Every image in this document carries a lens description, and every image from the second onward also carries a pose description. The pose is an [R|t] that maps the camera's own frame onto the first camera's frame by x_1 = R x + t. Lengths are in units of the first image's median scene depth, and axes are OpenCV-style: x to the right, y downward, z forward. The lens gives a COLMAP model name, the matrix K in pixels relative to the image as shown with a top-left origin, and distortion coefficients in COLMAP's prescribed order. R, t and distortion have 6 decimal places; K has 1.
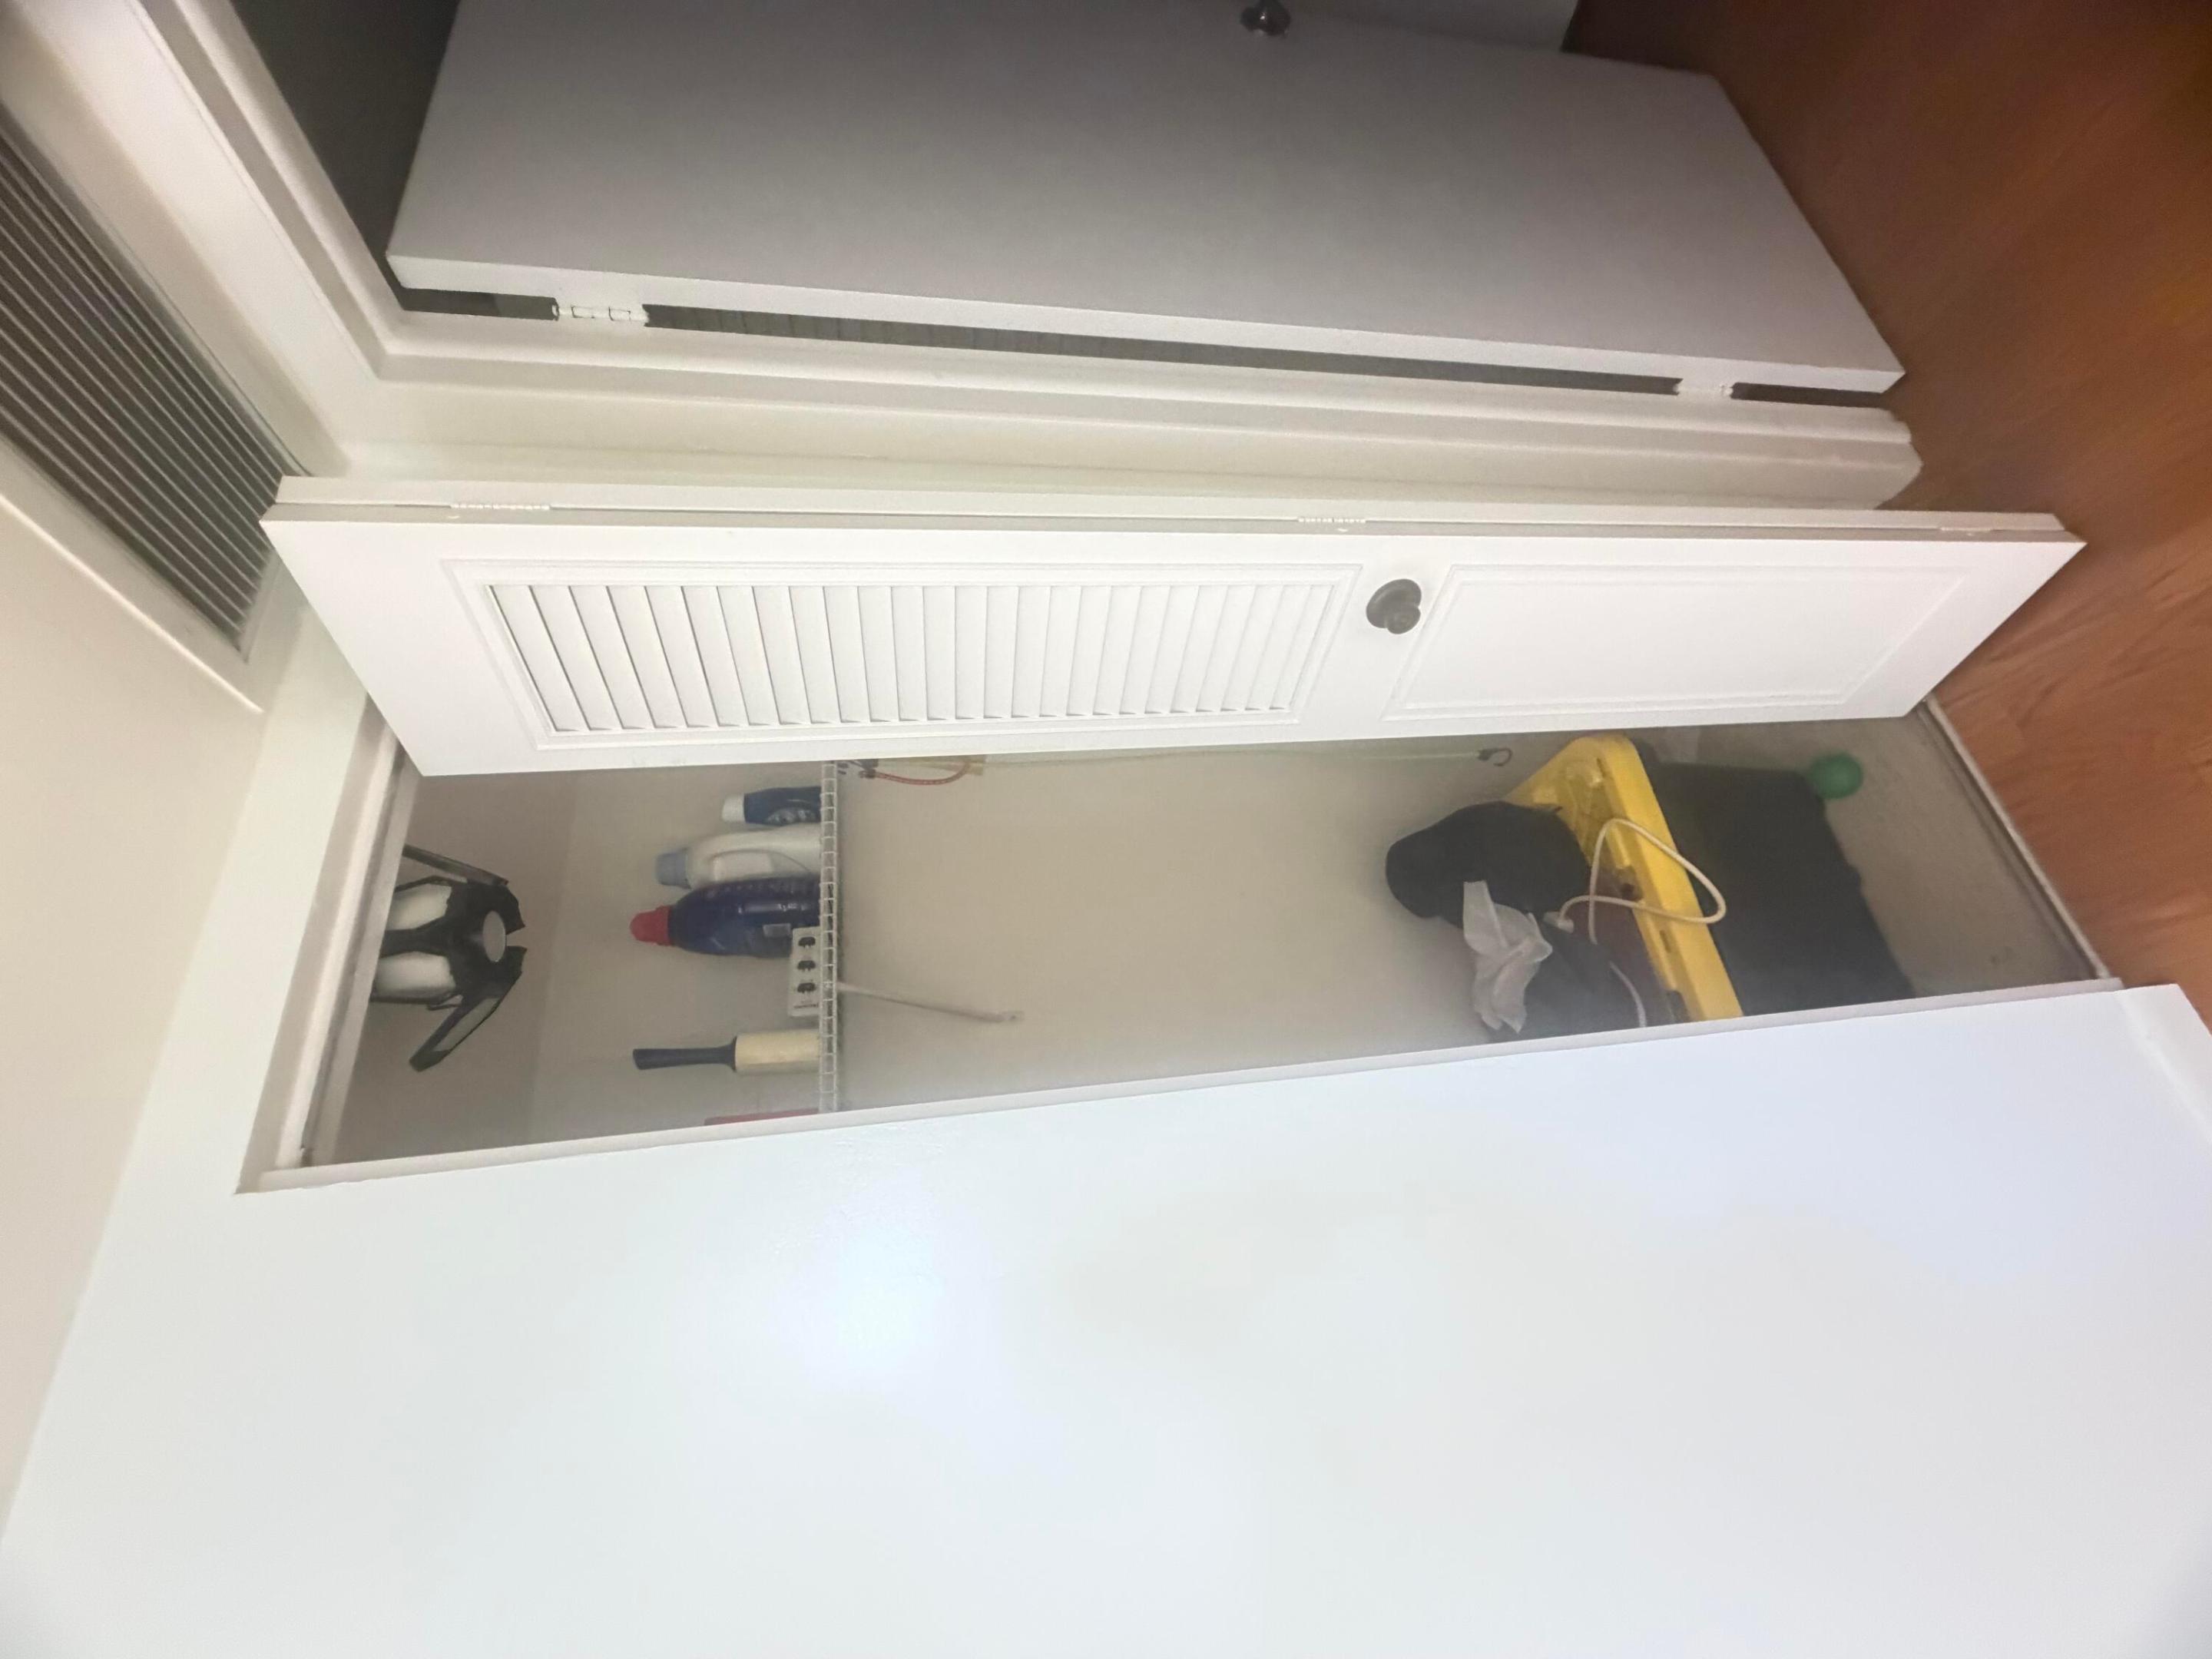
lens RADIAL K [[889.6, 0, 1106.3], [0, 889.6, 827.4], [0, 0, 1]] dist [-0.004023, 0.001518]
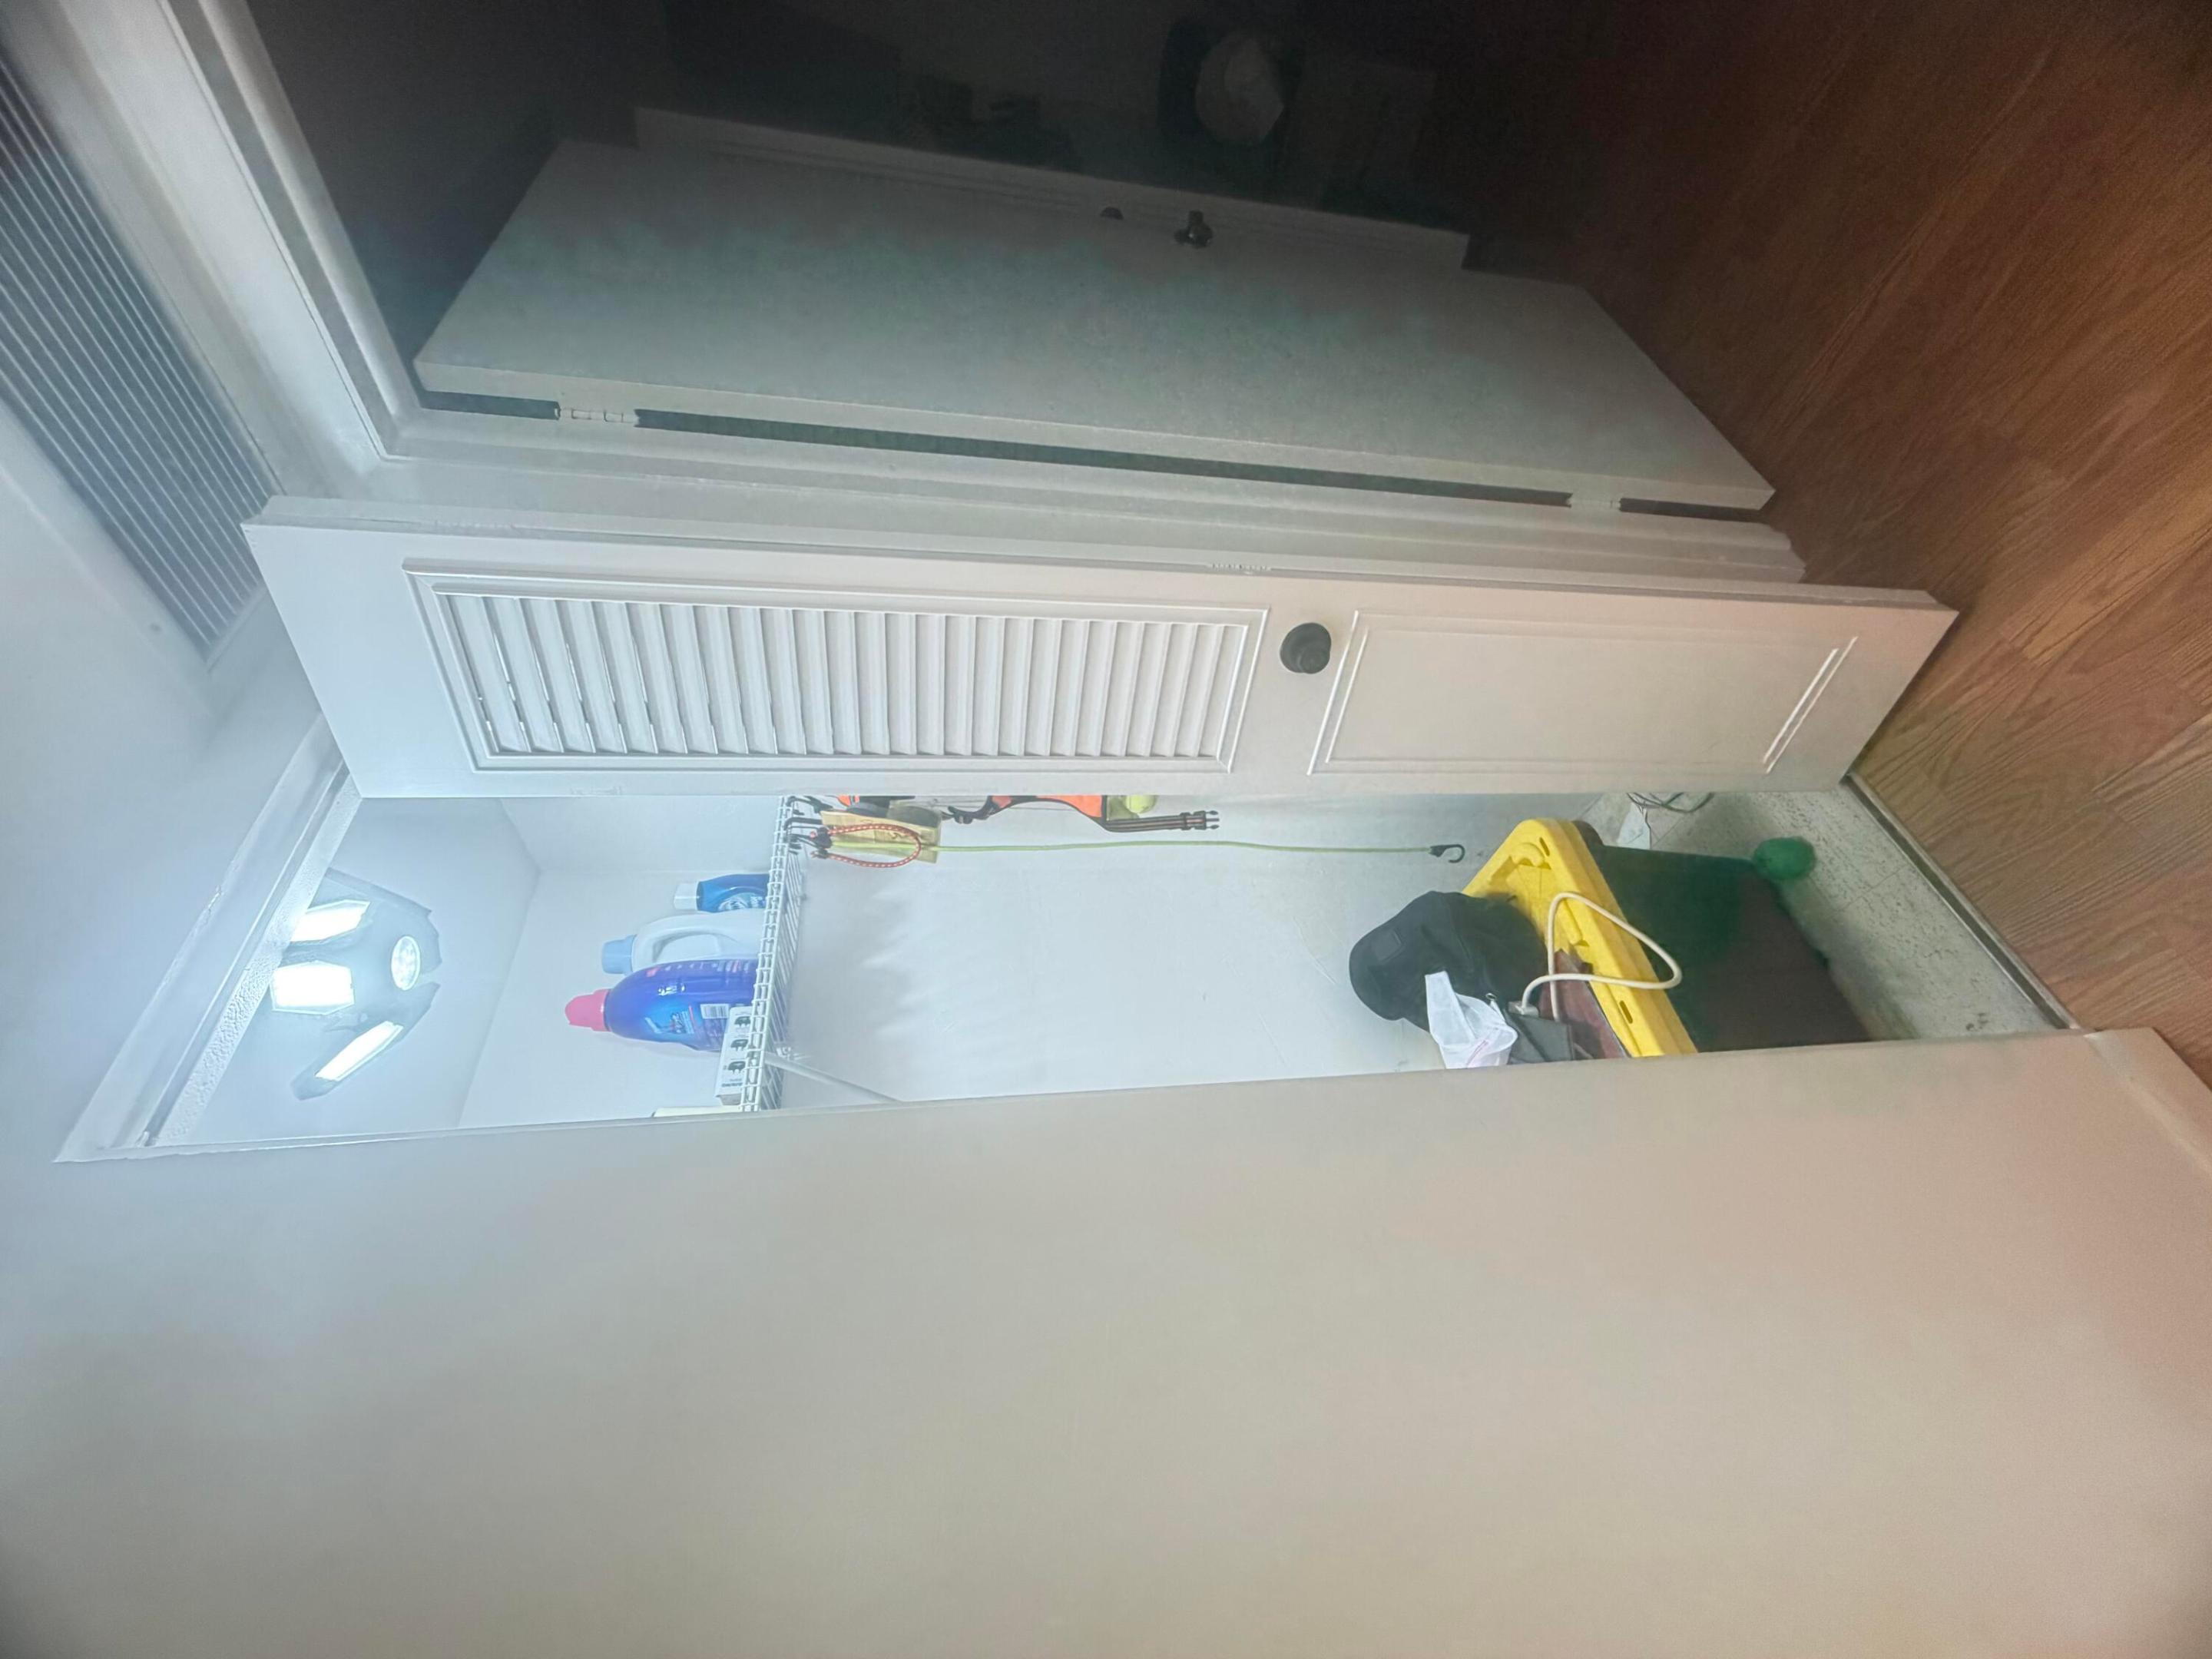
lens RADIAL K [[889.6, 0, 1106.1], [0, 889.6, 826.3], [0, 0, 1]] dist [-0.004023, 0.001518]
pose [[0.999984, -0.003042, -0.004852, 0.064921], [0.001863, 0.973980, -0.226627, 0.142245], [0.005415, 0.226614, 0.973970, 0.008168]]
